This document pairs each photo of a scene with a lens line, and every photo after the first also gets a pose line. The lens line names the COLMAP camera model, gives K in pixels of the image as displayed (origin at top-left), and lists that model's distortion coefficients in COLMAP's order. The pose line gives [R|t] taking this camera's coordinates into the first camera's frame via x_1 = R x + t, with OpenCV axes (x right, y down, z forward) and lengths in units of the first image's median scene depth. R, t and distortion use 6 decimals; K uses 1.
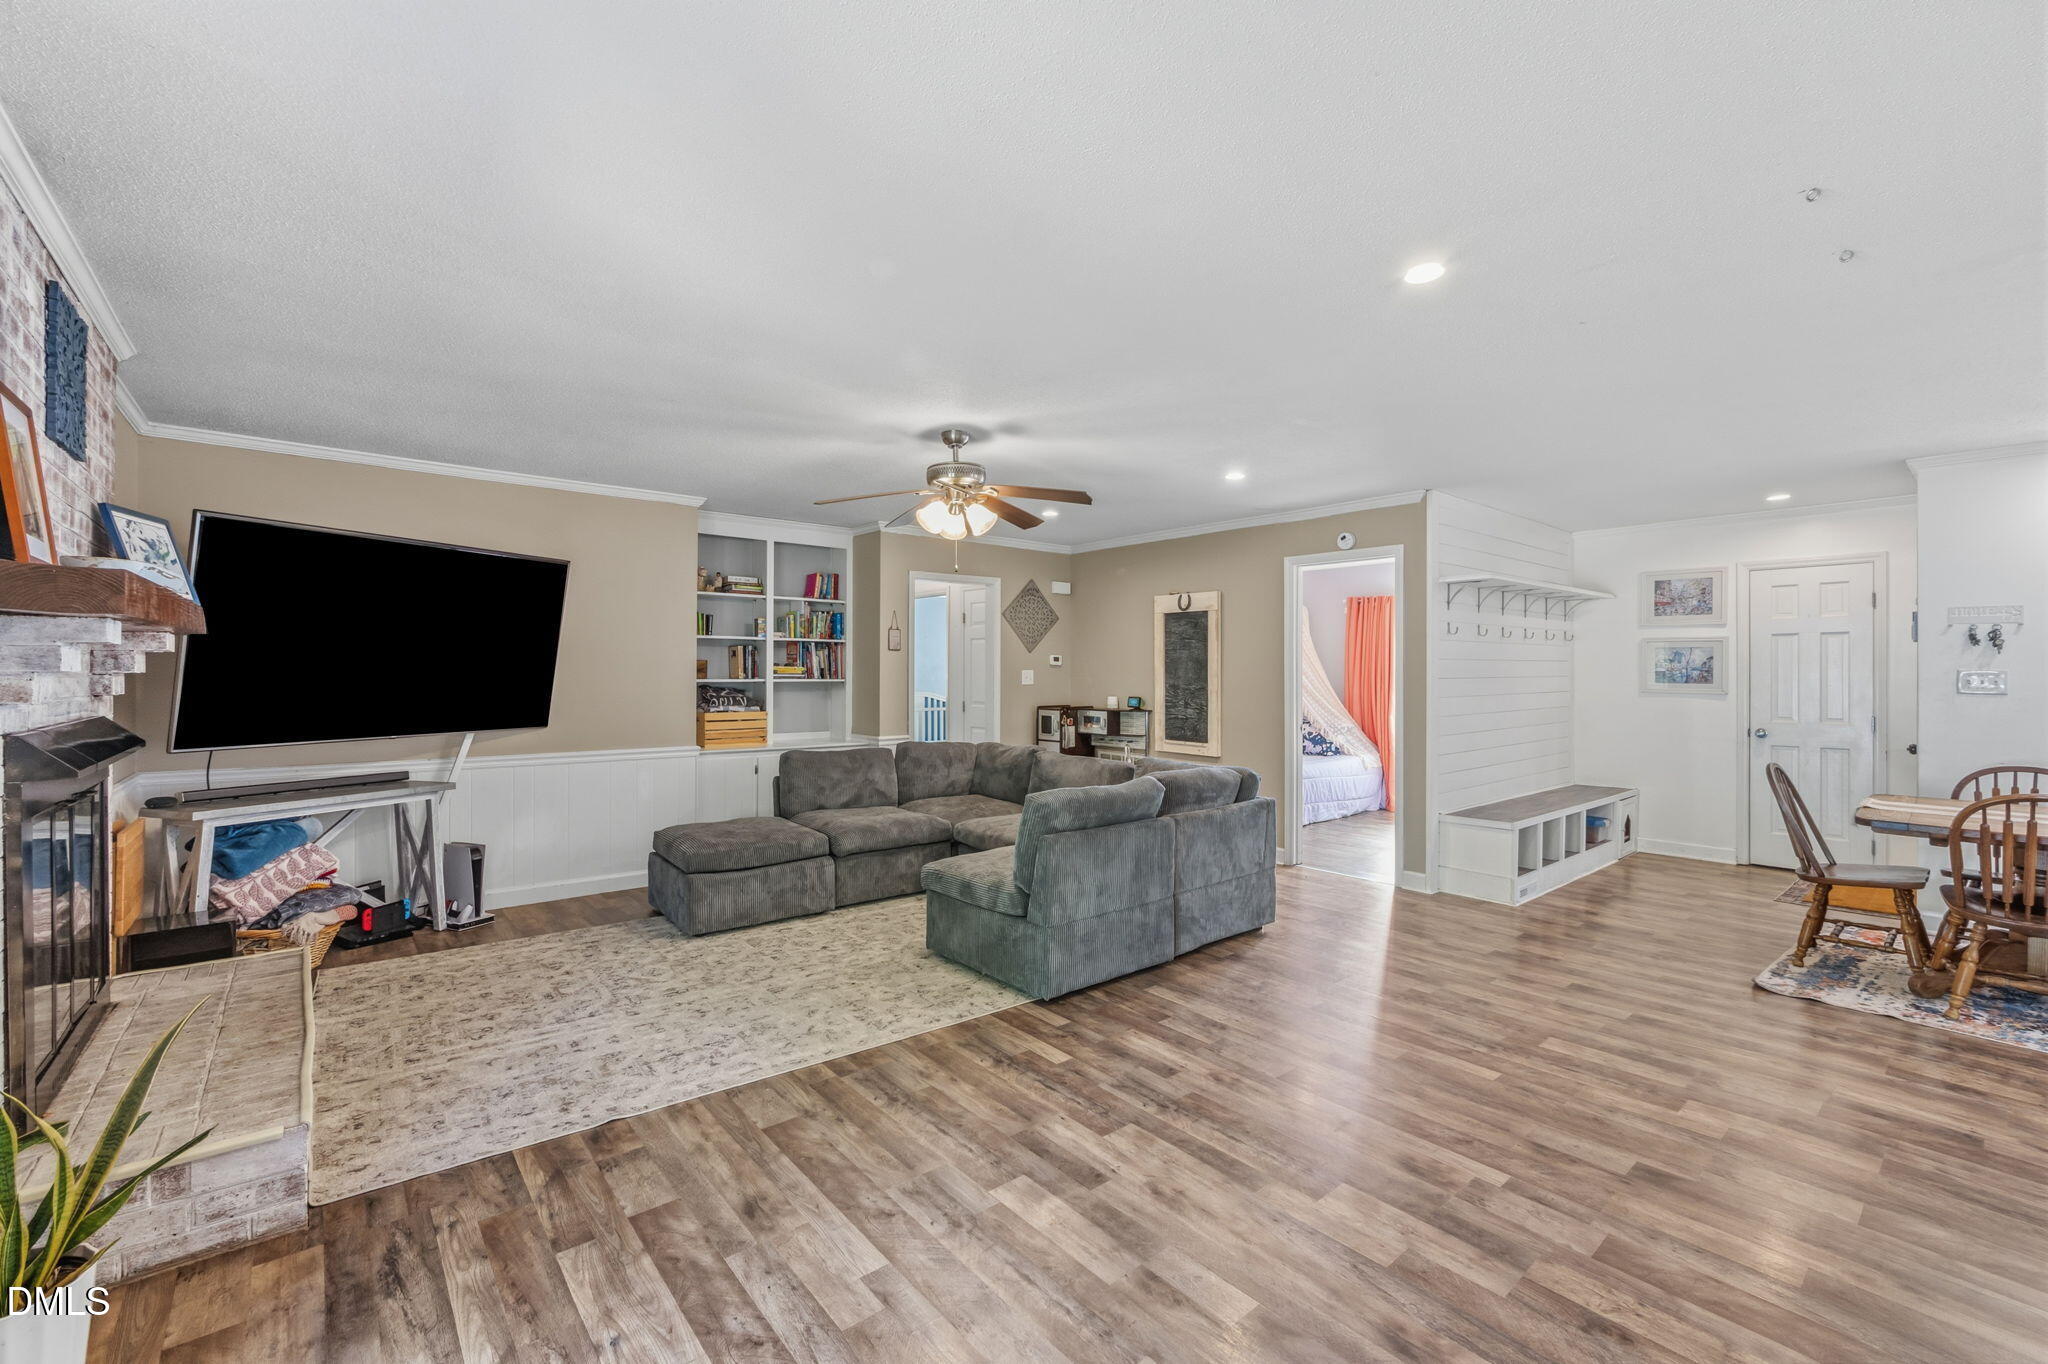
lens RADIAL K [[854.2, 0, 1018.5], [0, 854.2, 678.8], [0, 0, 1]] dist [-0.008357, 0.002168]
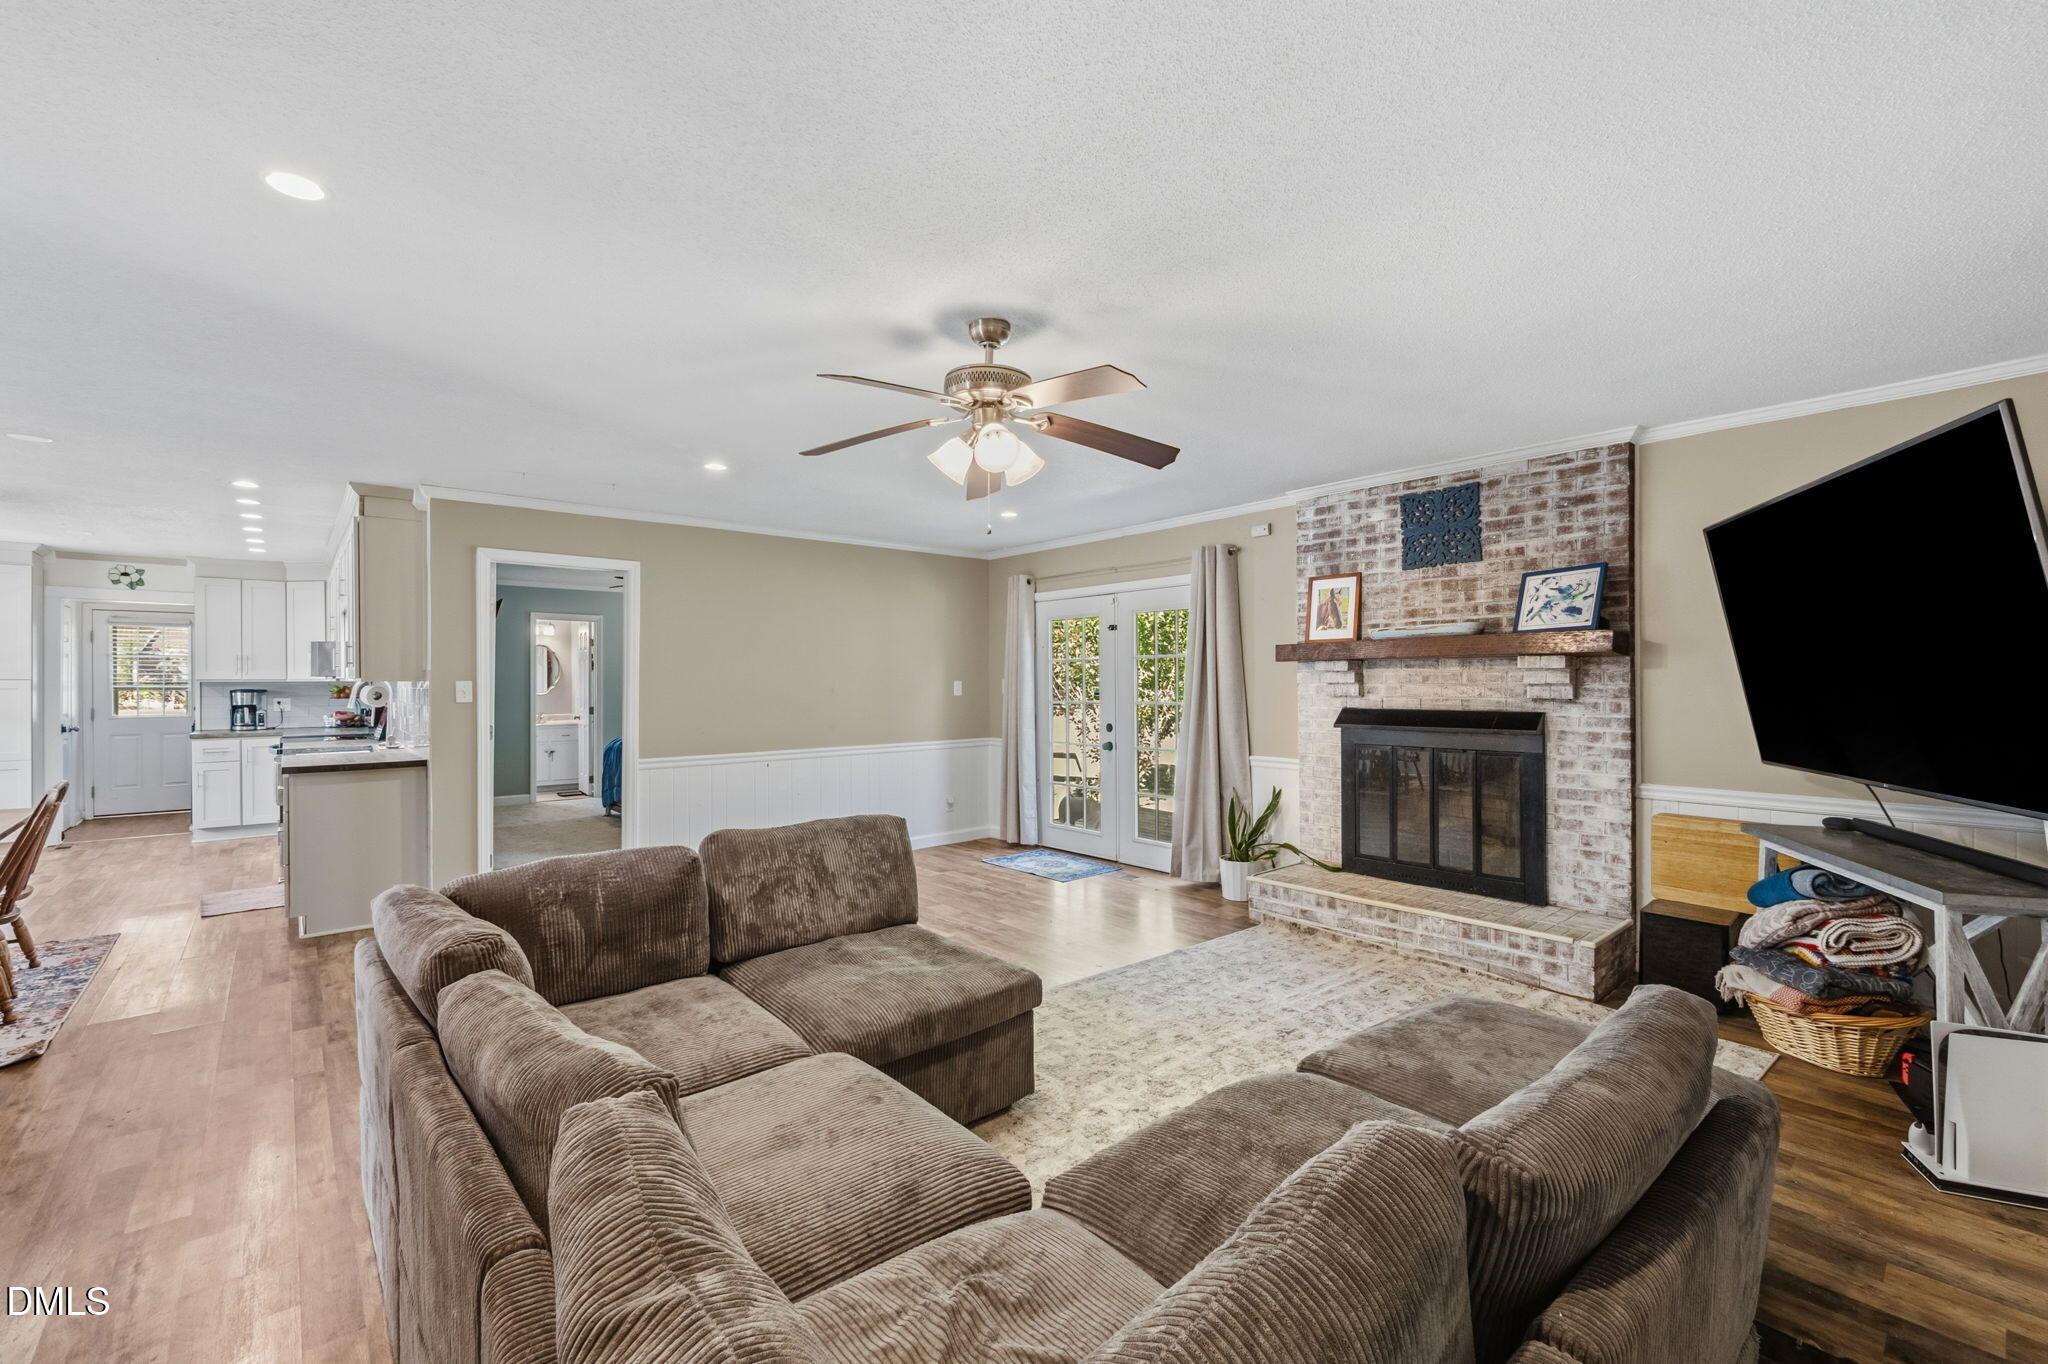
lens RADIAL K [[854.2, 0, 1020.5], [0, 854.2, 685.0], [0, 0, 1]] dist [-0.008357, 0.002168]
pose [[-0.999768, 0.001045, -0.021524, -0.083577], [0.000801, 0.999935, 0.011344, -0.015052], [0.021535, 0.011324, -0.999704, 1.680524]]
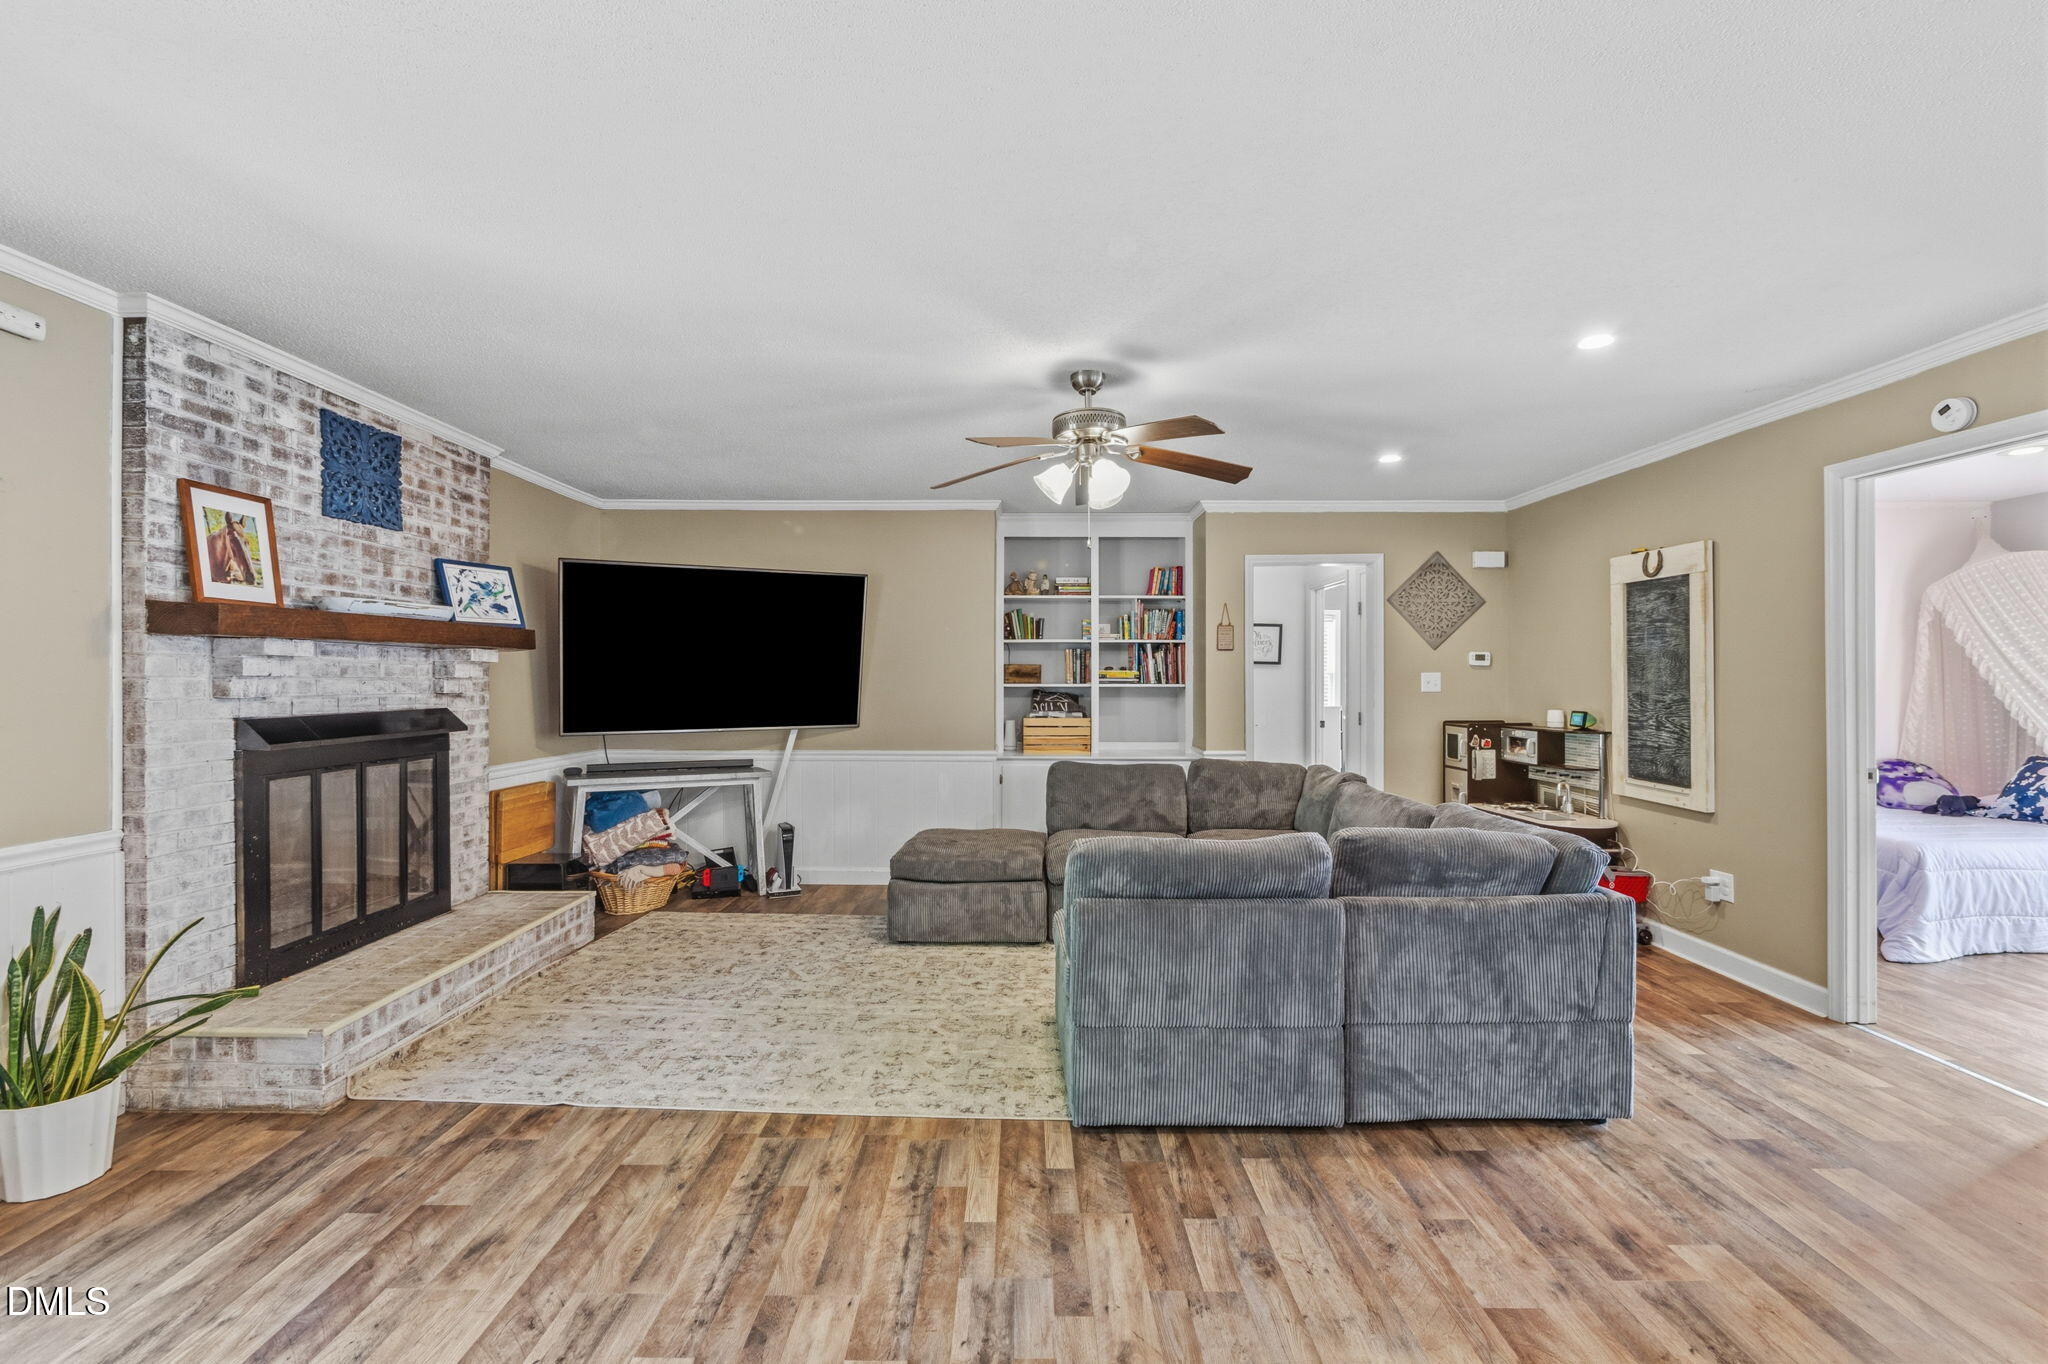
lens RADIAL K [[854.2, 0, 1016.9], [0, 854.2, 681.5], [0, 0, 1]] dist [-0.008357, 0.002168]
pose [[0.765982, -0.000462, -0.642862, 0.390796], [-0.002101, 0.999993, -0.003222, 0.001429], [0.642858, 0.003819, 0.765975, 0.350301]]
